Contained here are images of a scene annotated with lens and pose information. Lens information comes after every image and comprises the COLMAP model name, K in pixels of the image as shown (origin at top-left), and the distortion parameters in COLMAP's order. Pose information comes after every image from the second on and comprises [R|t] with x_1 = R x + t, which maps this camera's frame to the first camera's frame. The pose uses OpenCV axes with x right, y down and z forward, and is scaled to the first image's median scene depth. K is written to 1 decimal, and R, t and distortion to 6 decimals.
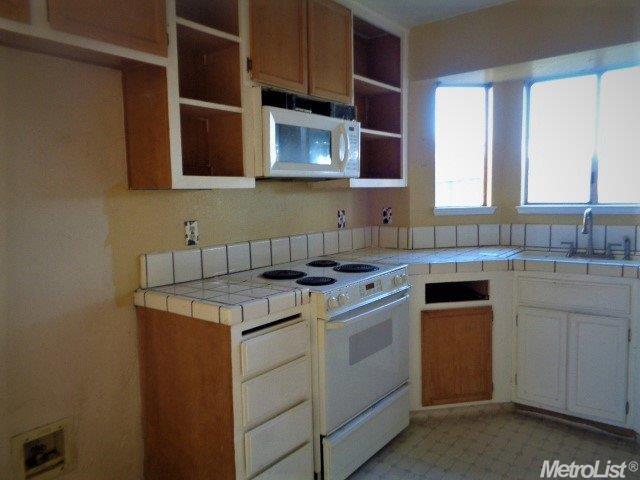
lens RADIAL K [[475.8, 0, 320.0], [0, 475.8, 240.0], [0, 0, 1]] dist [-0.002287, -0.005370]
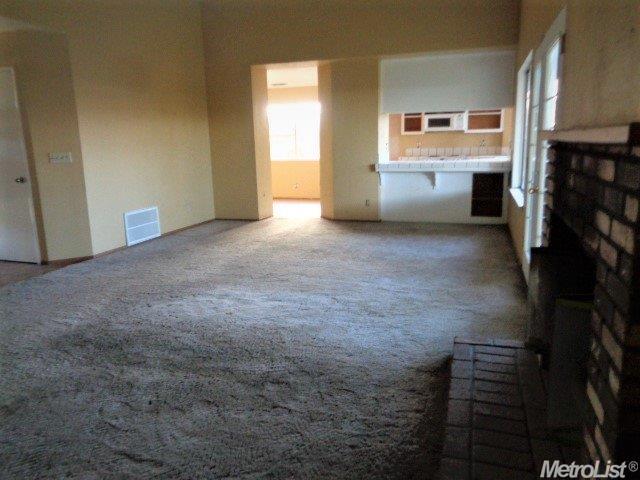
lens RADIAL K [[475.8, 0, 320.0], [0, 475.8, 240.0], [0, 0, 1]] dist [-0.002287, -0.005370]
pose [[0.345447, 0.199594, -0.916967, 1.144038], [-0.069290, 0.979878, 0.187184, 0.026789], [0.935877, -0.001125, 0.352326, -0.429223]]
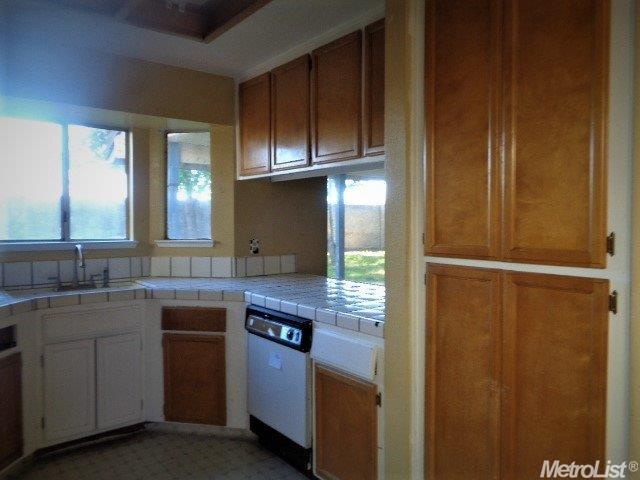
lens RADIAL K [[475.8, 0, 320.0], [0, 475.8, 240.0], [0, 0, 1]] dist [-0.002287, -0.005370]
pose [[0.219386, -0.007746, 0.975607, -0.404482], [0.087716, 0.996075, -0.011816, -0.015274], [-0.971687, 0.088169, 0.219205, 0.217366]]
